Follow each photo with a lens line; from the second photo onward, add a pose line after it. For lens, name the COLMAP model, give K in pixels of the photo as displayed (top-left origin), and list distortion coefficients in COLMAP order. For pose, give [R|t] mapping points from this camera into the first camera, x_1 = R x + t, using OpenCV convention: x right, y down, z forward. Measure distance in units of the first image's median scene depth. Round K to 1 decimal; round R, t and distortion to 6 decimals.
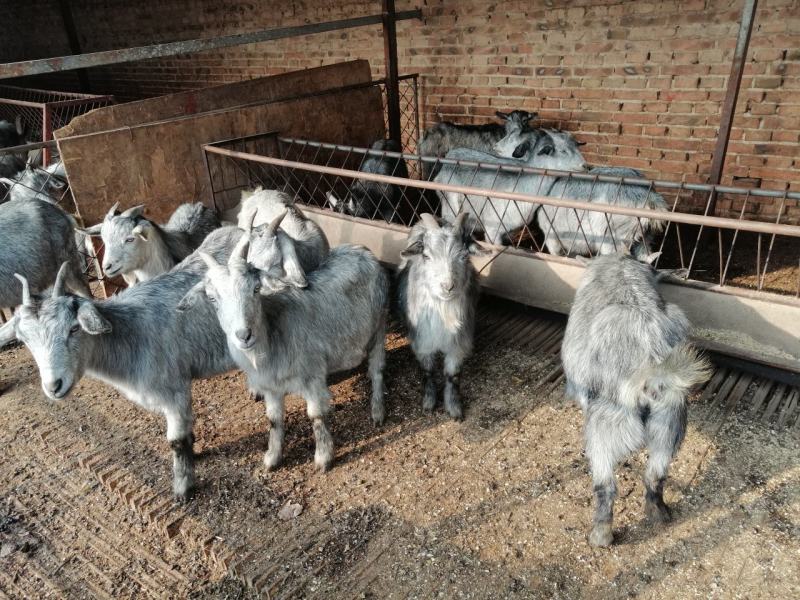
lens RADIAL K [[628.7, 0, 396.6], [0, 628.7, 299.4], [0, 0, 1]] dist [-0.014633, 0.050788]
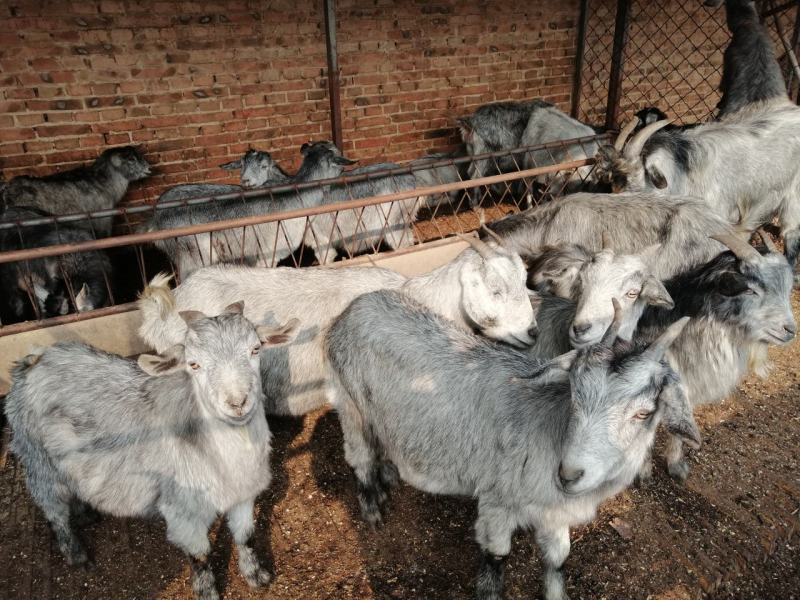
lens RADIAL K [[628.7, 0, 402.9], [0, 628.7, 298.5], [0, 0, 1]] dist [-0.014633, 0.050788]
pose [[0.381648, -0.329182, 0.863704, -0.476205], [0.391316, 0.904103, 0.171667, -0.119968], [-0.837387, 0.272465, 0.473863, 0.359927]]
